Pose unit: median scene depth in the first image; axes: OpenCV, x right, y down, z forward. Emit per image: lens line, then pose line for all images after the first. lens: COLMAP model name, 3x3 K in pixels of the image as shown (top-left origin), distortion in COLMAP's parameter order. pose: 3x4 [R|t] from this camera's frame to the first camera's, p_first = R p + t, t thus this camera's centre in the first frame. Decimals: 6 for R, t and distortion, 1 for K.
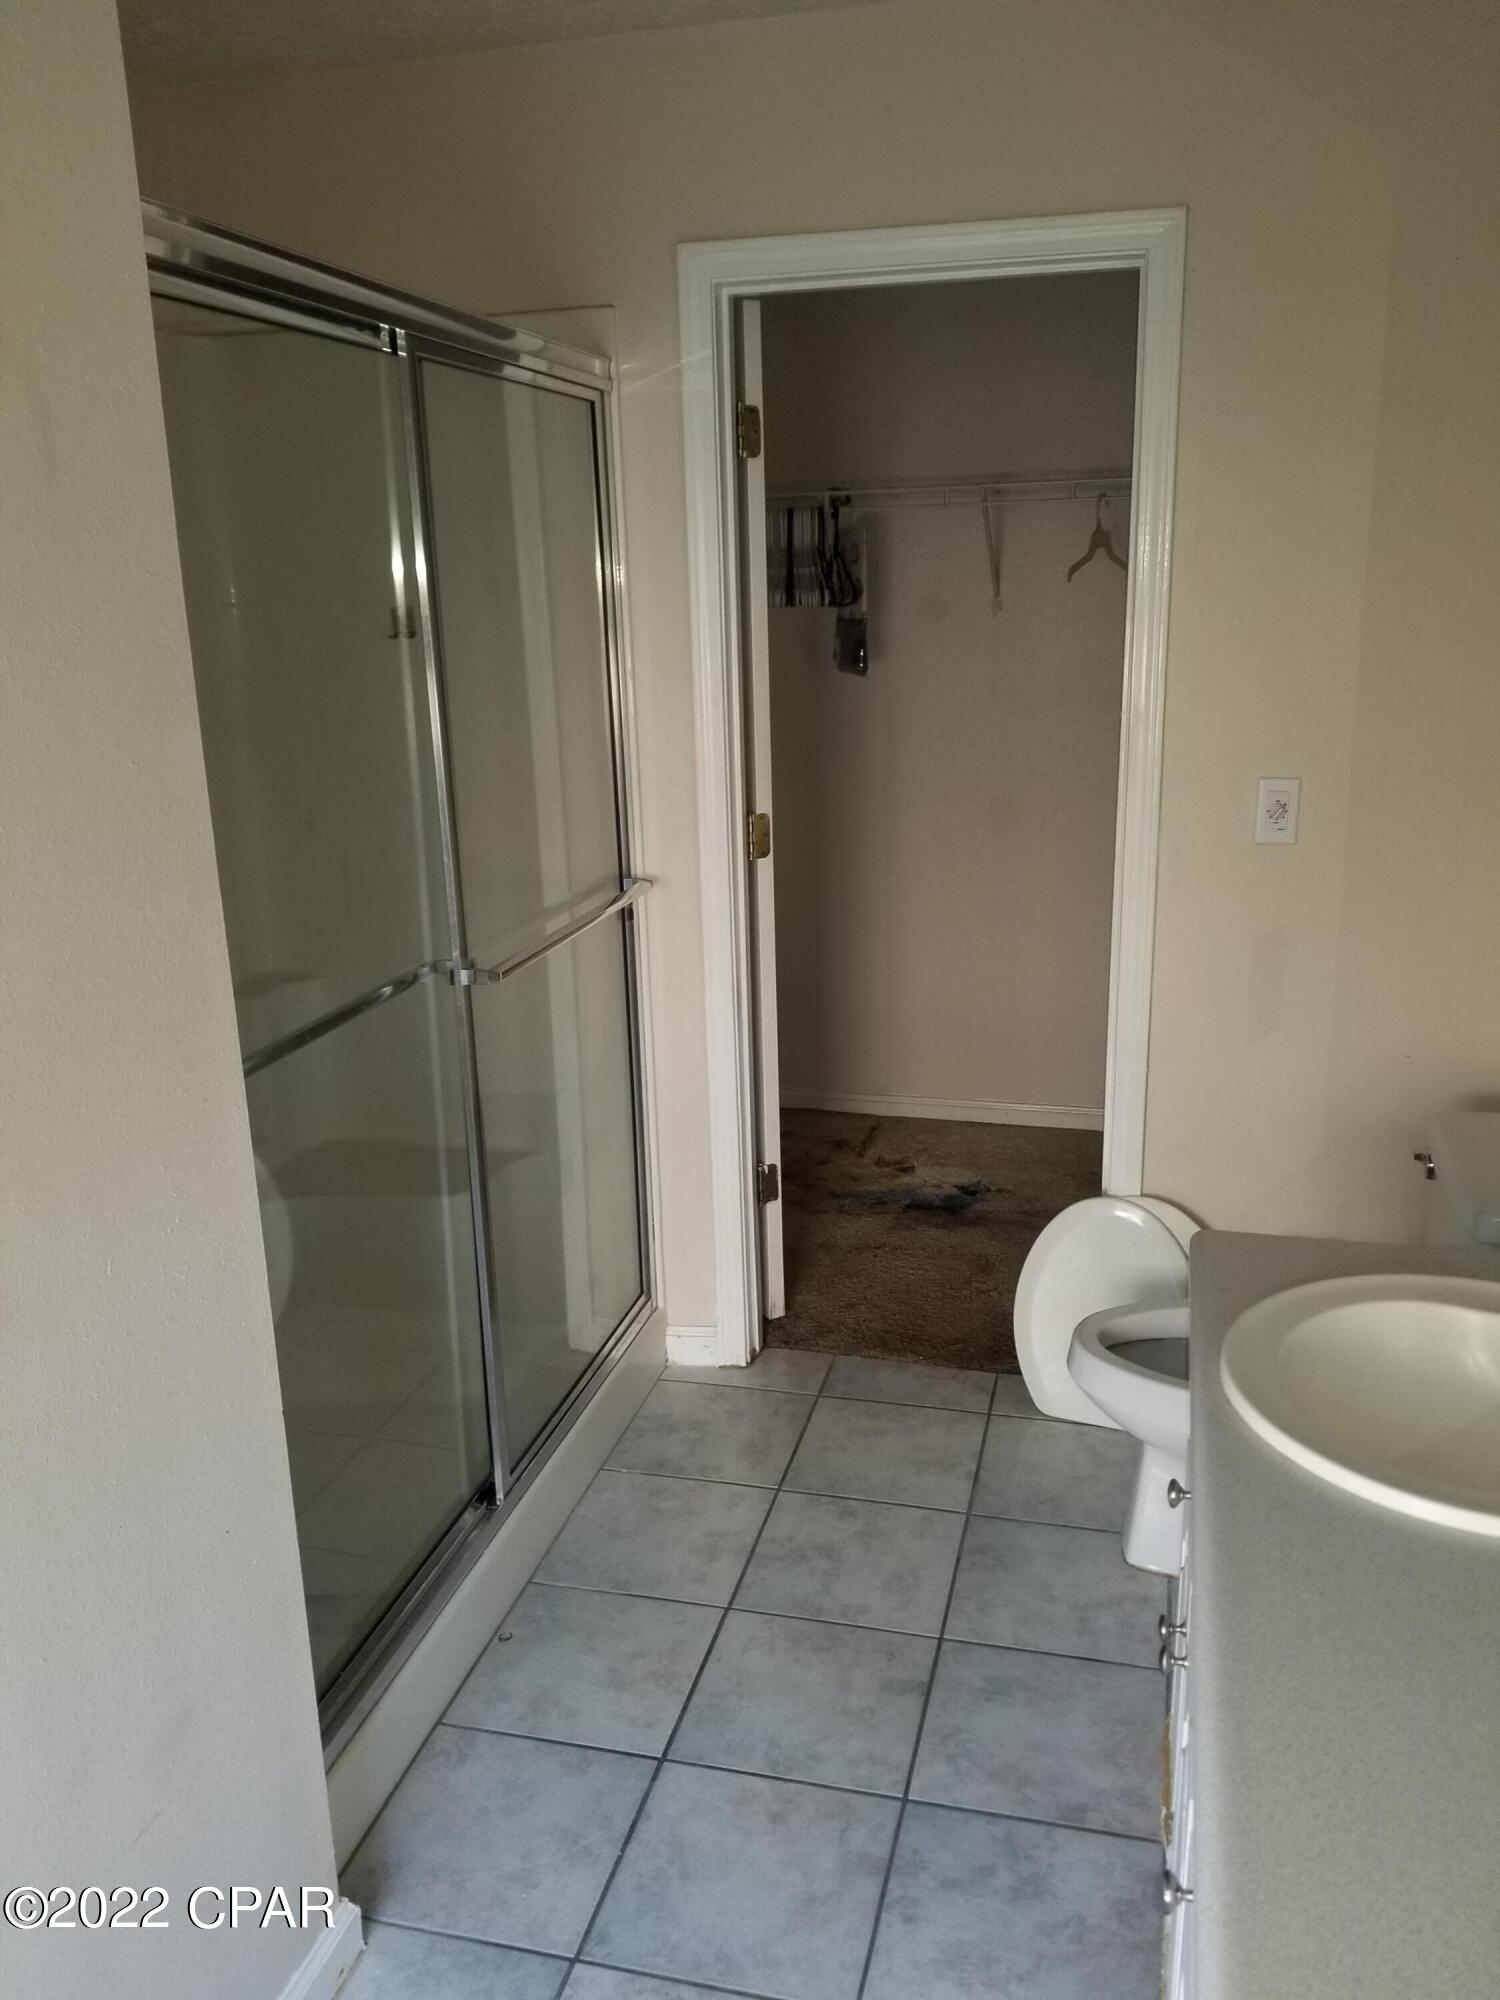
lens RADIAL K [[1569.2, 0, 790.9], [0, 1569.2, 1001.4], [0, 0, 1]] dist [0.149881, -0.270734]
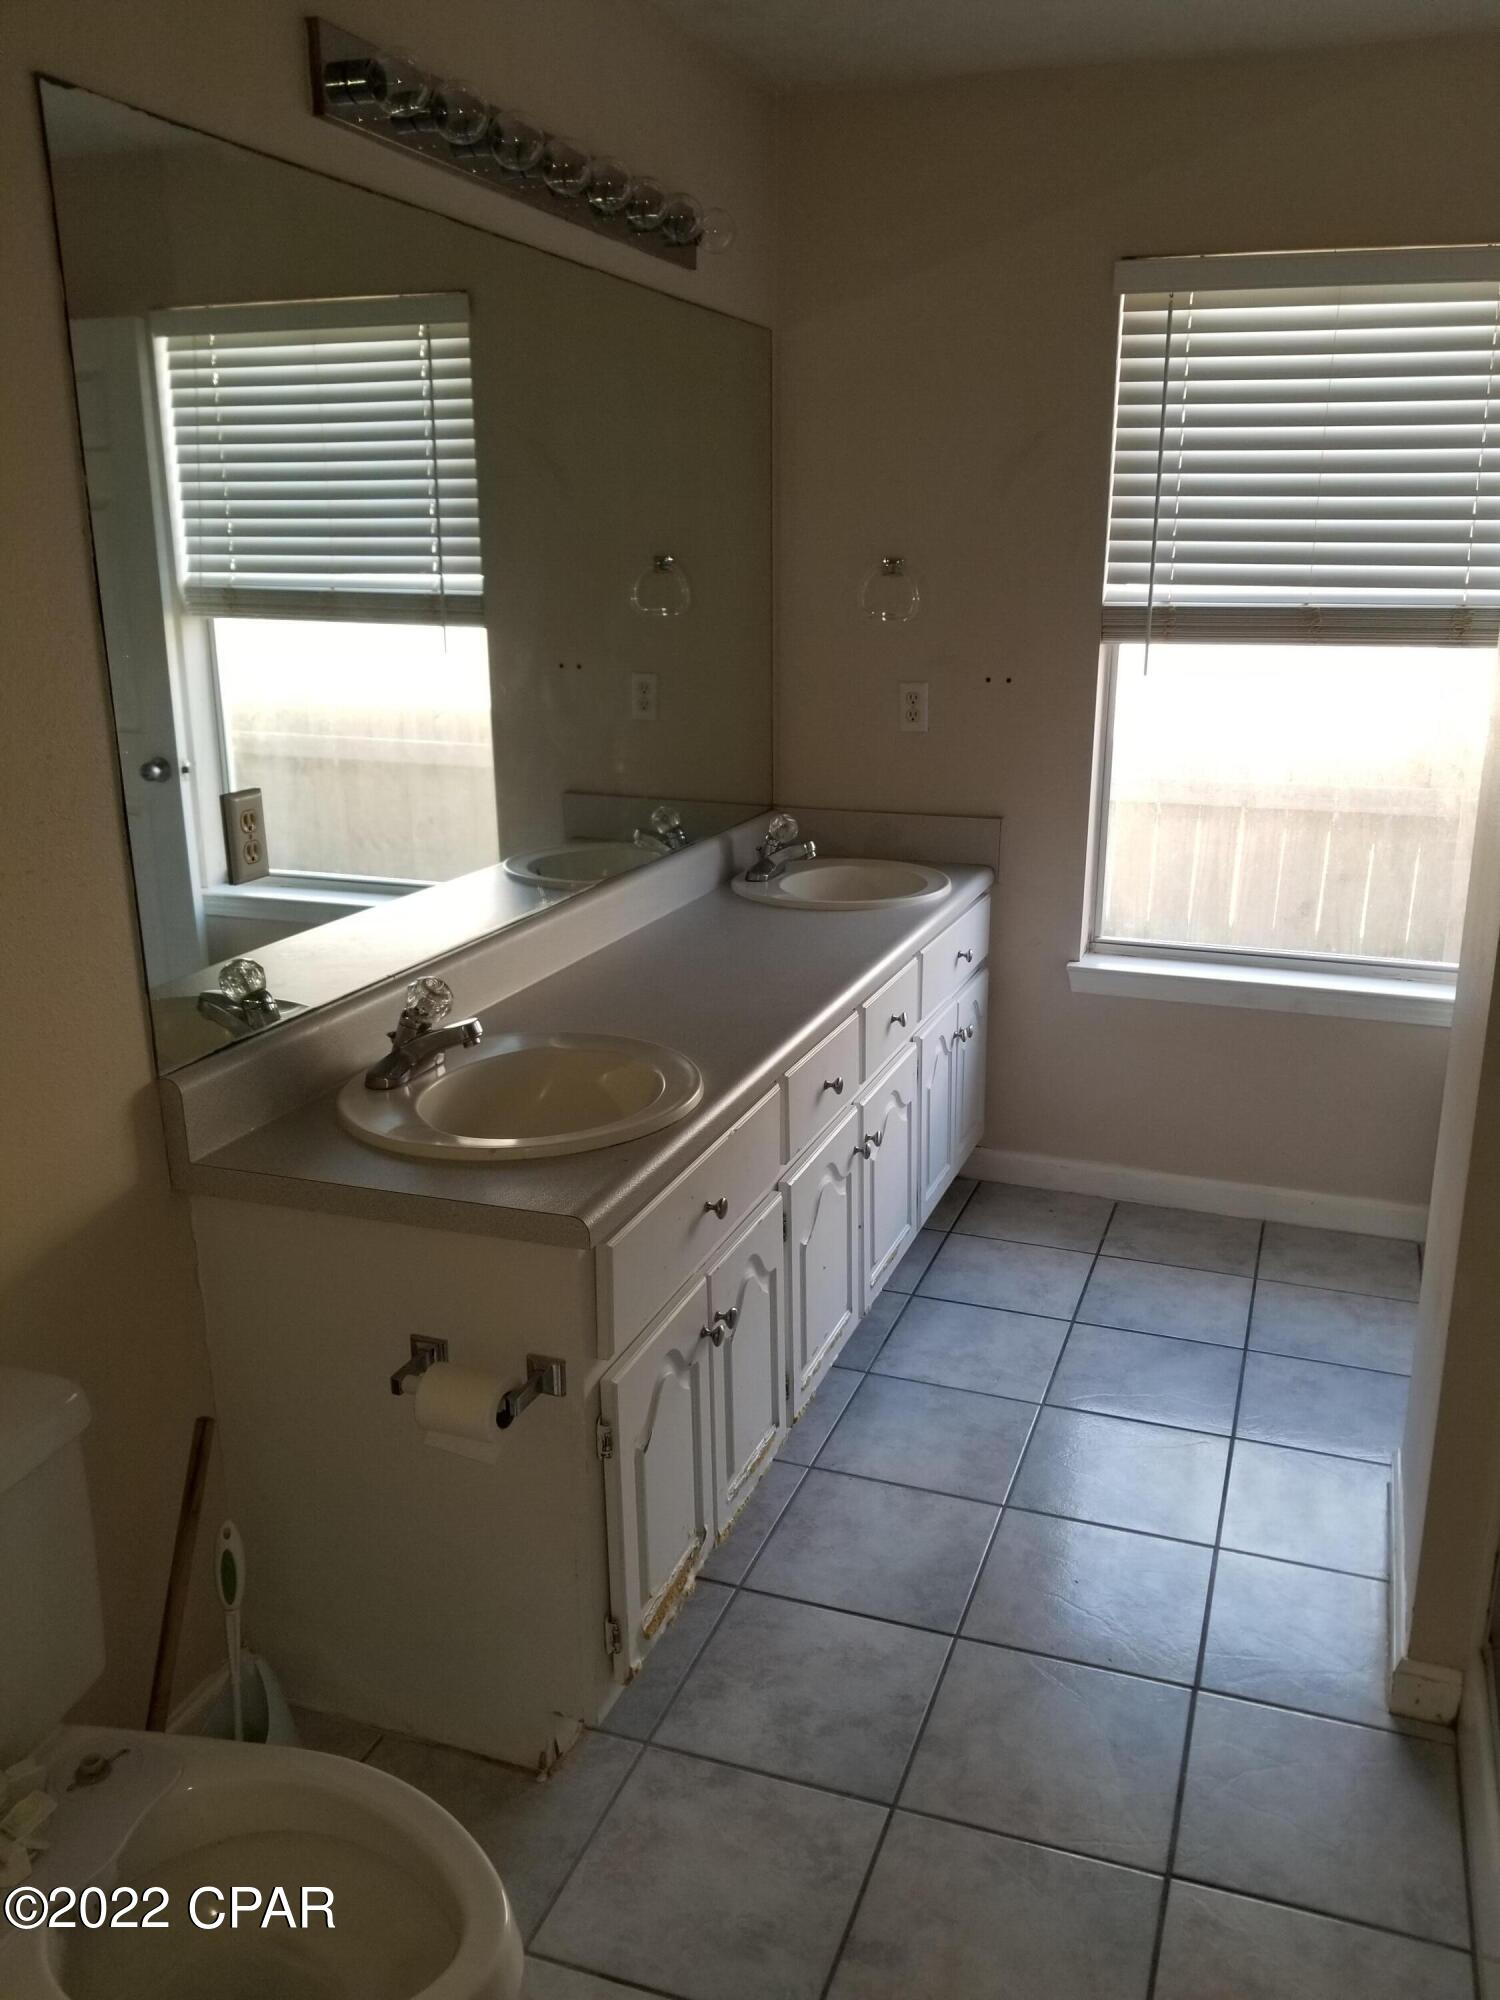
lens RADIAL K [[1569.2, 0, 790.9], [0, 1569.2, 1001.4], [0, 0, 1]] dist [0.149881, -0.270734]
pose [[-0.994917, -0.013974, 0.099724, 0.044612], [0.040473, 0.851319, 0.523085, -0.405772], [-0.092206, 0.524463, -0.846426, 1.573316]]
